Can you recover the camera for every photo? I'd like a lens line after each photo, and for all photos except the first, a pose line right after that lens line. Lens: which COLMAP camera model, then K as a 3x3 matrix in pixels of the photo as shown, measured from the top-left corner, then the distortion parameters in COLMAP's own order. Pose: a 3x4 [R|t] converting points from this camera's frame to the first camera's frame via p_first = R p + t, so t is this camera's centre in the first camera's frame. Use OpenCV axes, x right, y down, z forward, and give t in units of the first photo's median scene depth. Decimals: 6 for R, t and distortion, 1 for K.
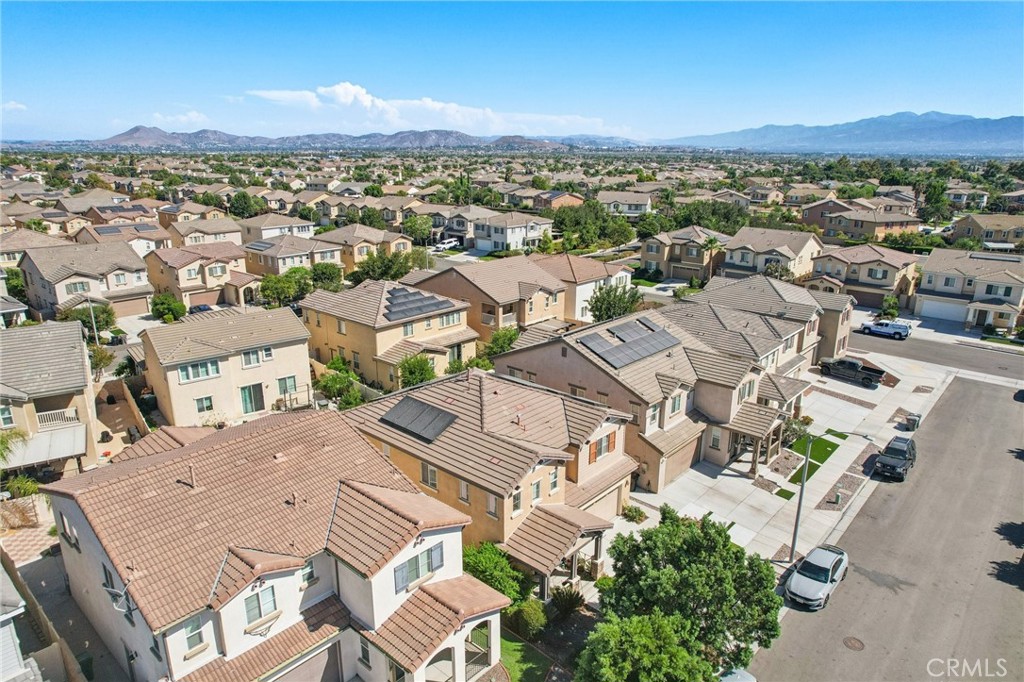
lens RADIAL K [[654.5, 0, 512.0], [0, 654.5, 341.0], [0, 0, 1]] dist [-0.087166, 0.078923]
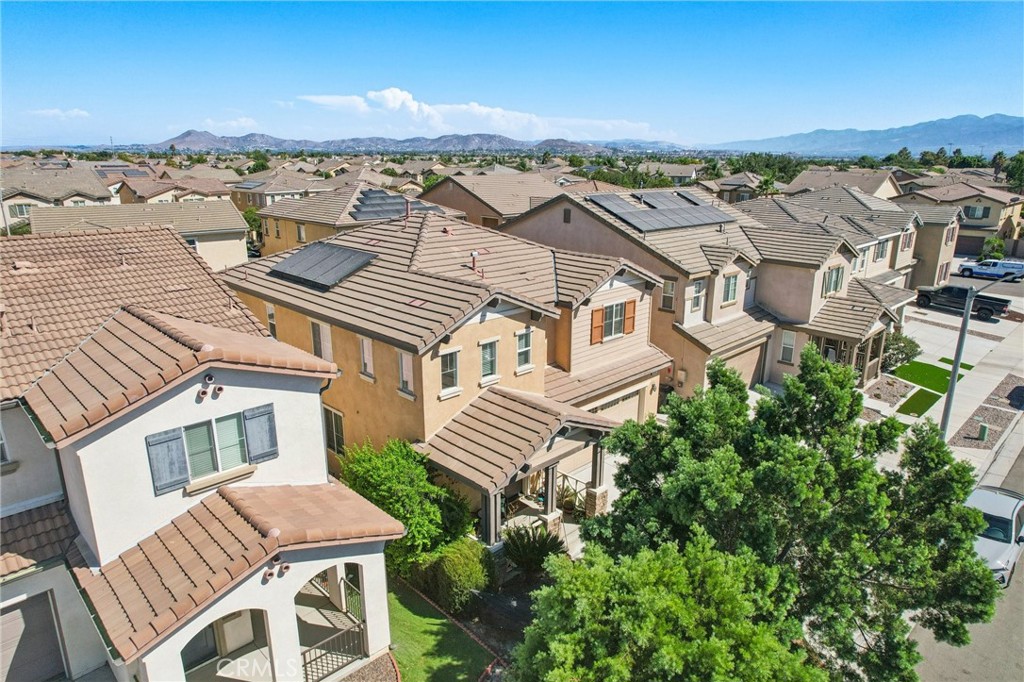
lens RADIAL K [[654.5, 0, 512.0], [0, 654.5, 341.0], [0, 0, 1]] dist [-0.087166, 0.078923]
pose [[0.997856, 0.015507, -0.063584, 0.087020], [-0.016215, 0.999812, -0.010641, 0.202770], [0.063407, 0.011649, 0.997920, 0.390751]]
